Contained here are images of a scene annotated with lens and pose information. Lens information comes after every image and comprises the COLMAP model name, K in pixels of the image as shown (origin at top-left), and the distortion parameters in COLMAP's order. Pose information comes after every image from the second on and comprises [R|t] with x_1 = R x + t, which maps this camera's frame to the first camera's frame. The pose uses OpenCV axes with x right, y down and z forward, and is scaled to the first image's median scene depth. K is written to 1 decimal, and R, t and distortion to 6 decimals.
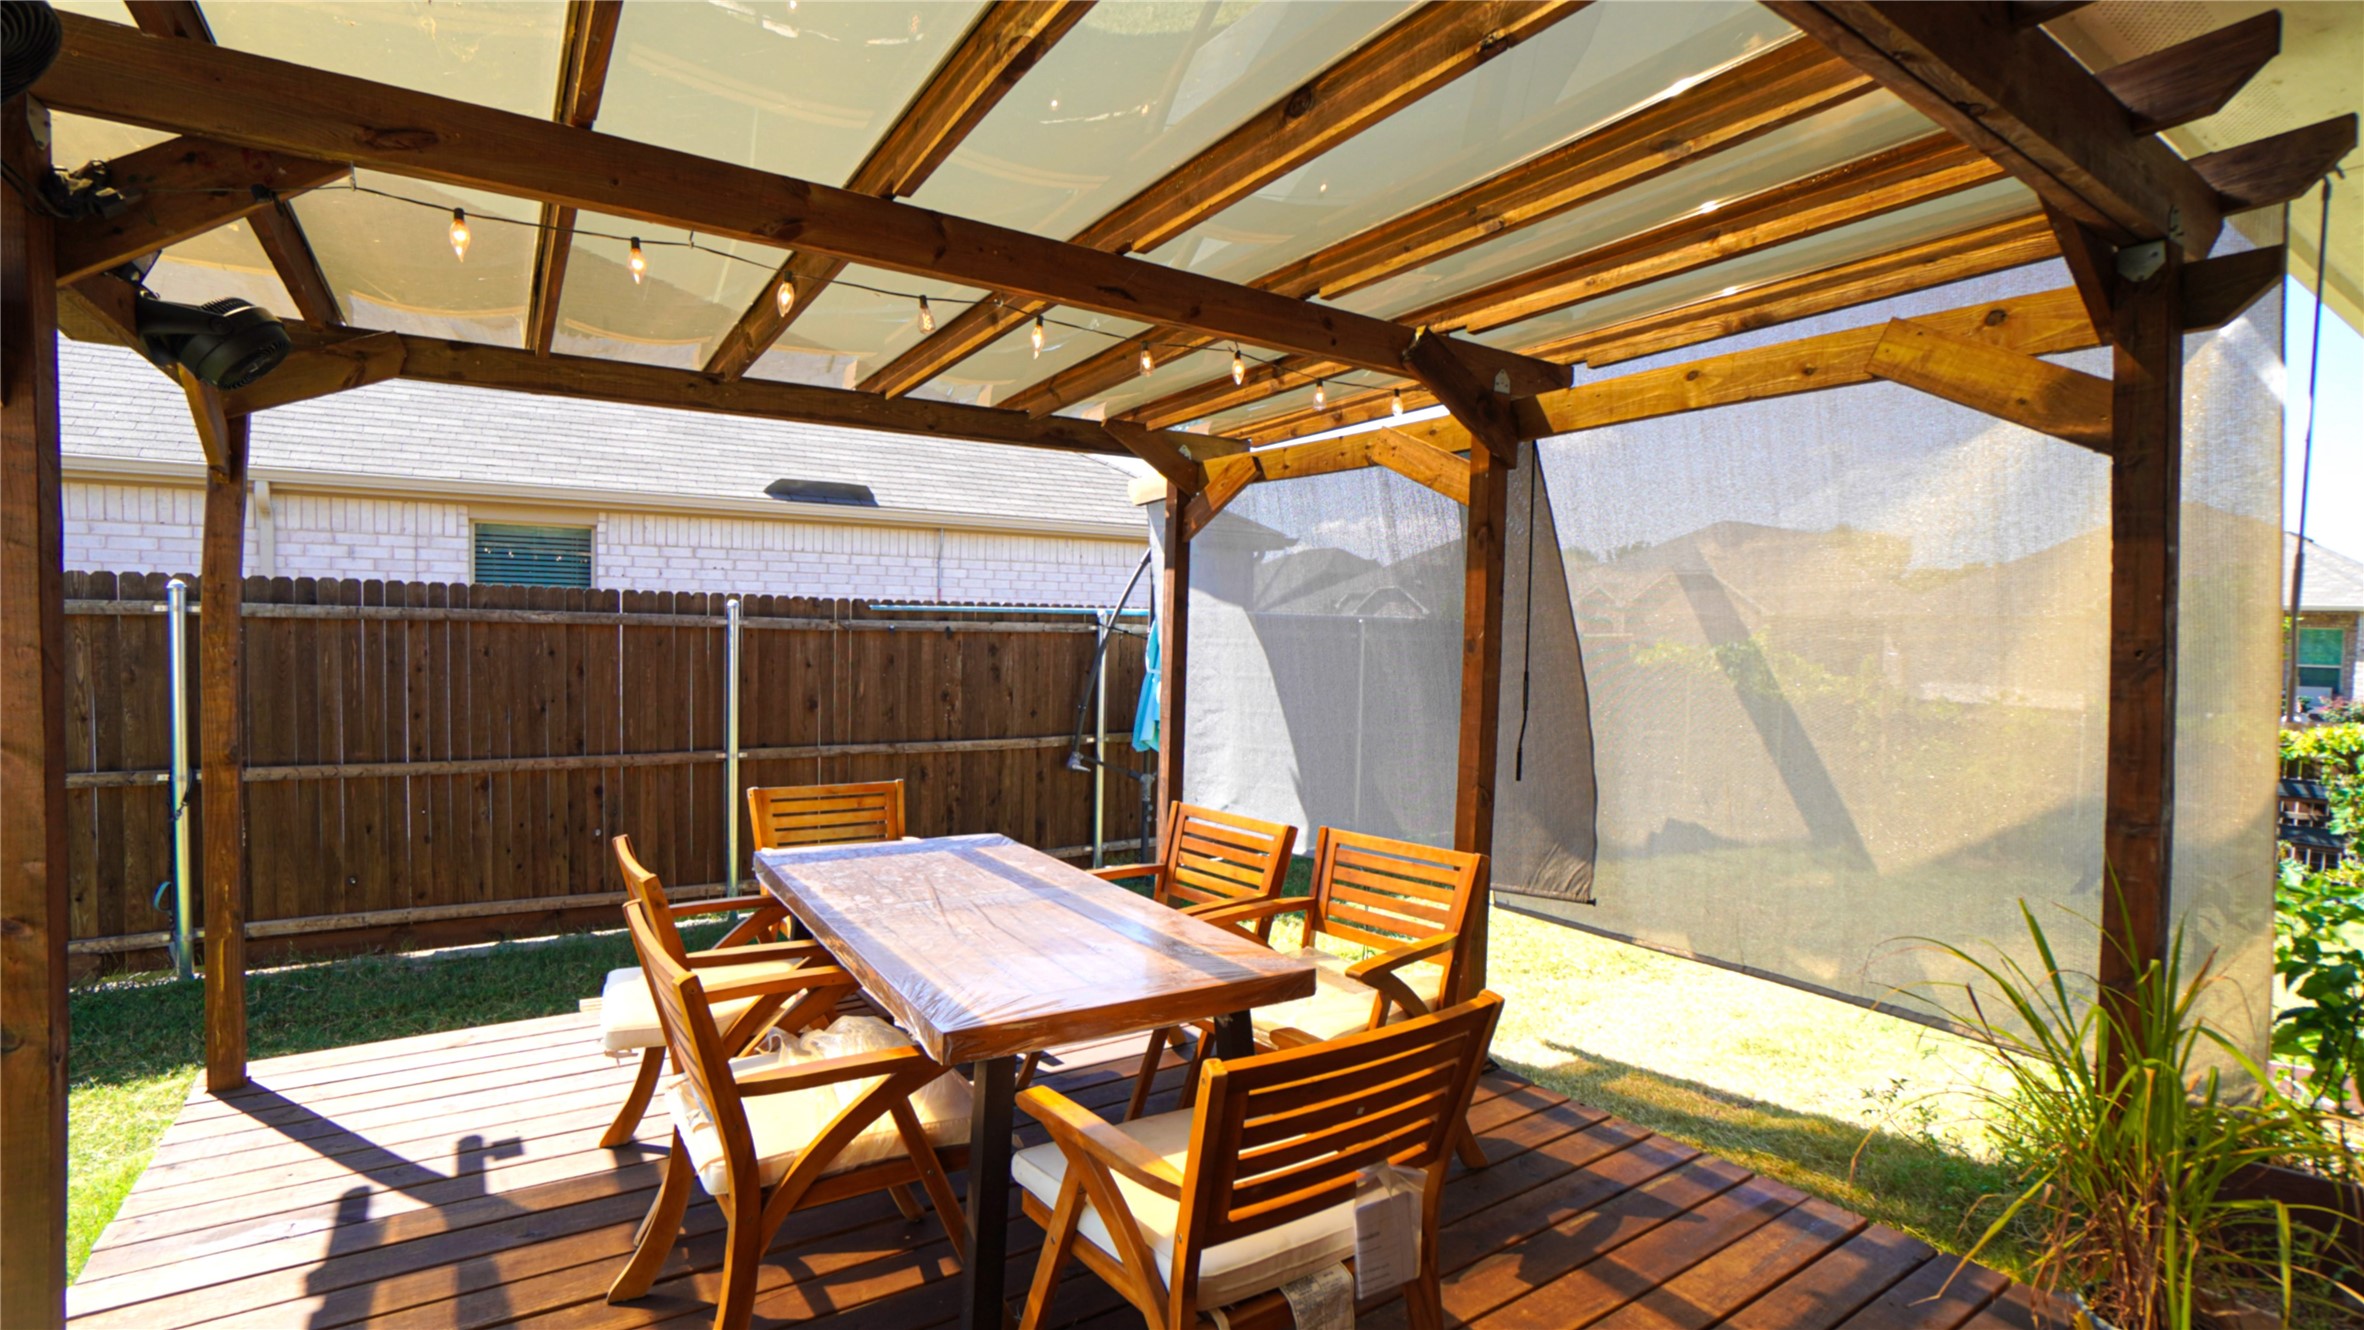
lens RADIAL K [[1049.7, 0, 1182.0], [0, 1049.7, 665.0], [0, 0, 1]] dist [-0.063298, 0.020576]
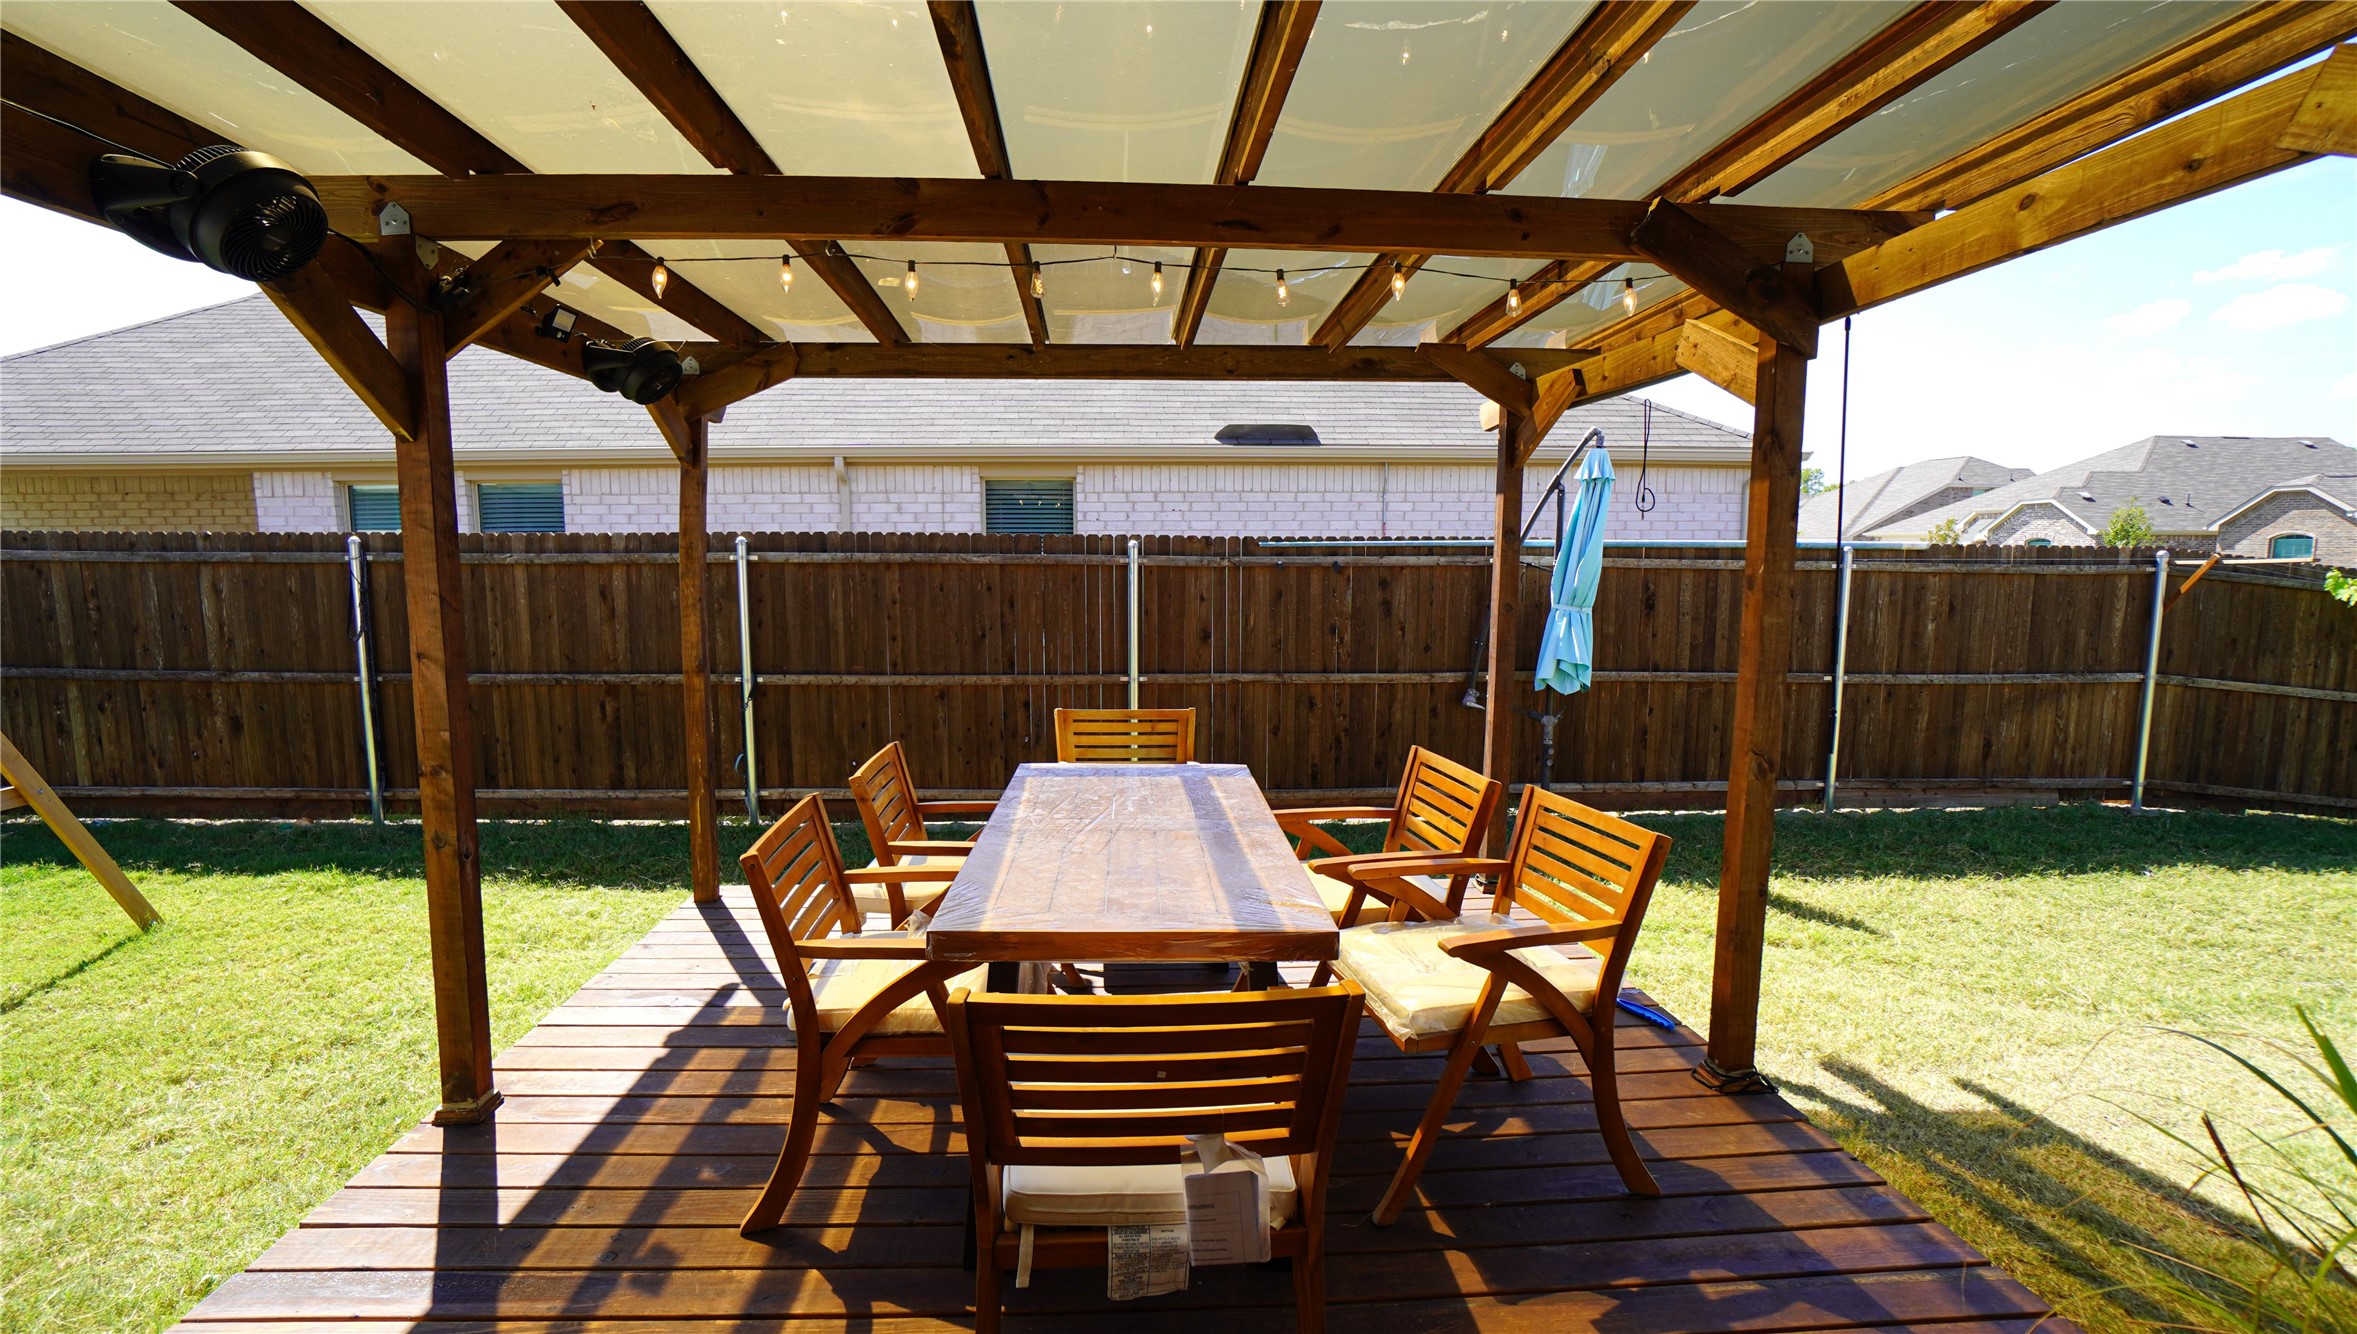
lens RADIAL K [[1031.2, 0, 1178.5], [0, 1031.2, 667.0], [0, 0, 1]] dist [-0.067270, 0.027593]
pose [[0.873509, 0.035545, -0.485508, 0.148640], [-0.001883, 0.997570, 0.069647, -0.003865], [0.486804, -0.059923, 0.871453, 0.046302]]
